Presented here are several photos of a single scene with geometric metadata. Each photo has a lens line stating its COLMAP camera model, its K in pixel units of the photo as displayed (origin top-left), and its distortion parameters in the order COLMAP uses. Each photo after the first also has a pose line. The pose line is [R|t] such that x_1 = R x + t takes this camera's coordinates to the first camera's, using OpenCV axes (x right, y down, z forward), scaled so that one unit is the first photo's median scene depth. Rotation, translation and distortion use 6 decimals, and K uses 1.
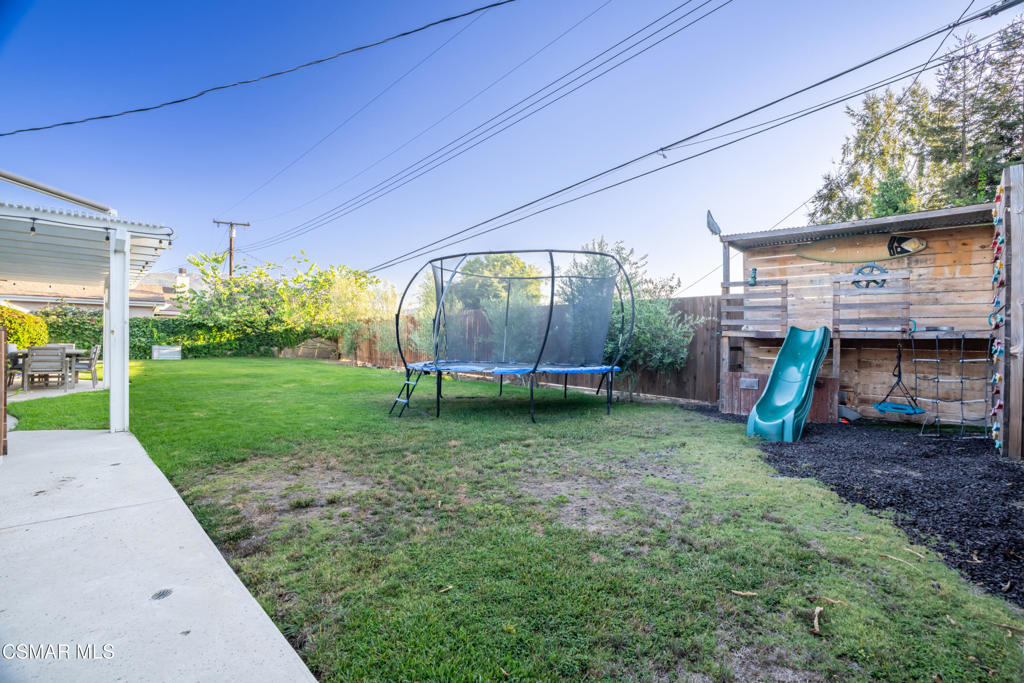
lens RADIAL K [[465.1, 0, 512.0], [0, 465.1, 341.5], [0, 0, 1]] dist [-0.032293, 0.000376]
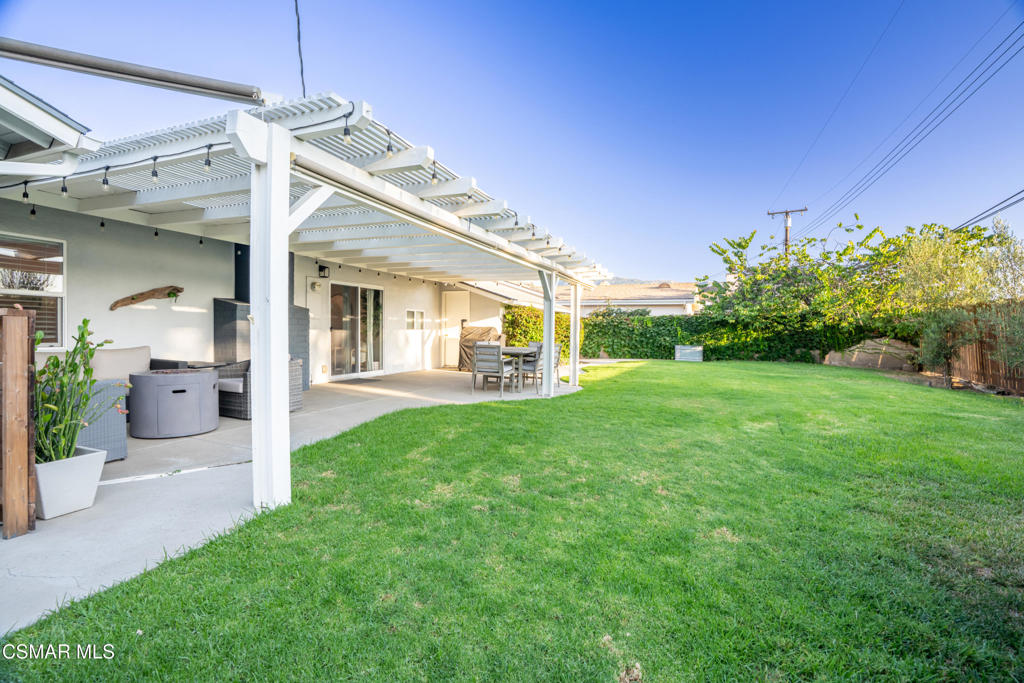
lens RADIAL K [[465.1, 0, 512.0], [0, 465.1, 341.5], [0, 0, 1]] dist [-0.032293, 0.000376]
pose [[0.438220, 0.011427, -0.898795, -0.067919], [-0.011365, 0.999910, 0.007171, -0.001351], [0.898796, 0.007072, 0.438310, 0.254314]]
